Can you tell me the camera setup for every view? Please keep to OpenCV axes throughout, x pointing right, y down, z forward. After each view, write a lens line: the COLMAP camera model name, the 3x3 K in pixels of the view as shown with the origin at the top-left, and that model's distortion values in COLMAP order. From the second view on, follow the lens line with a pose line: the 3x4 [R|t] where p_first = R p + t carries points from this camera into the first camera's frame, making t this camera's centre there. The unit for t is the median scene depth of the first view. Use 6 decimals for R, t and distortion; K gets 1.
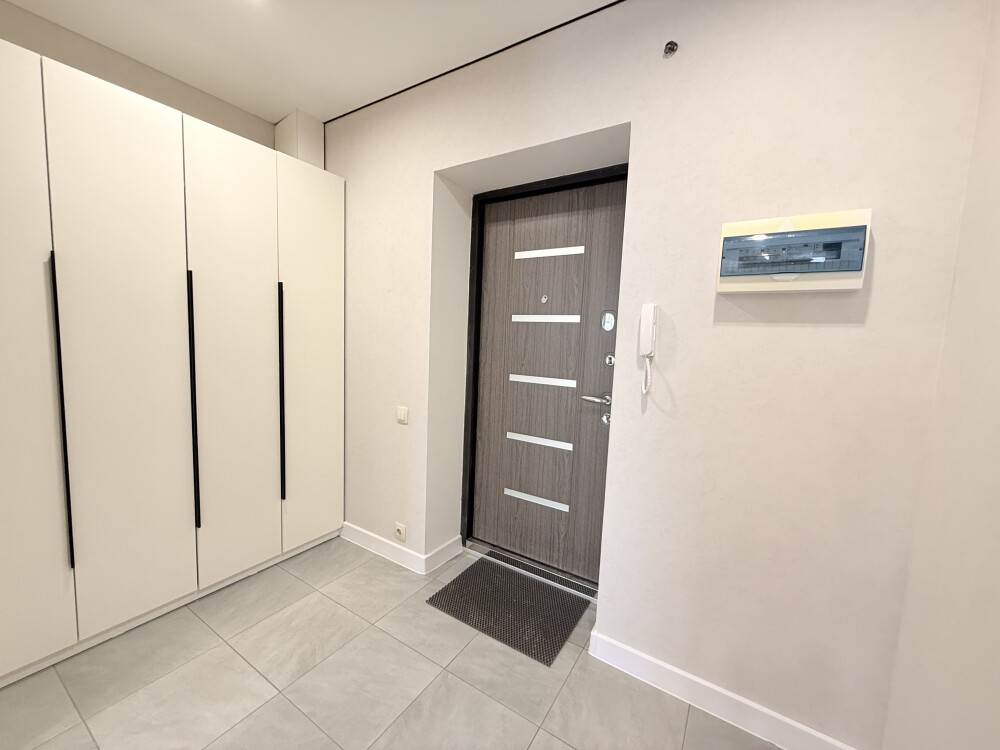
lens RADIAL K [[401.0, 0, 500.0], [0, 401.0, 375.0], [0, 0, 1]] dist [-0.000250, 0.000266]
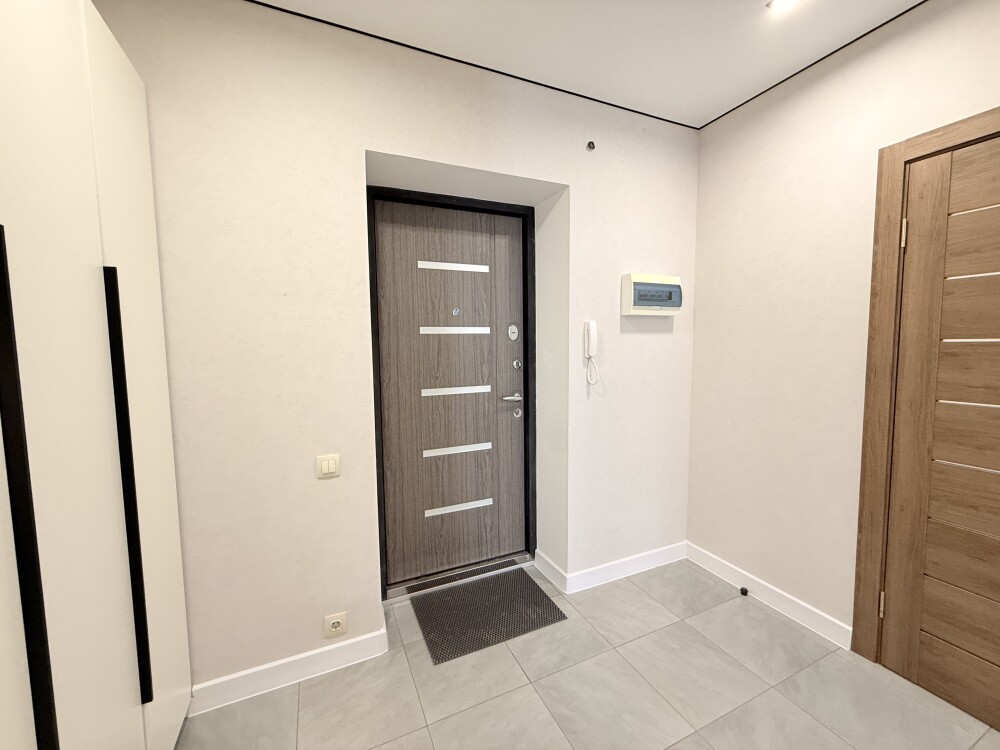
lens RADIAL K [[401.0, 0, 500.0], [0, 401.0, 375.0], [0, 0, 1]] dist [-0.000250, 0.000266]
pose [[0.541489, -0.114378, 0.832891, -0.705818], [0.114942, 0.991471, 0.061427, -0.078399], [-0.832813, 0.062472, 0.550017, 0.351622]]
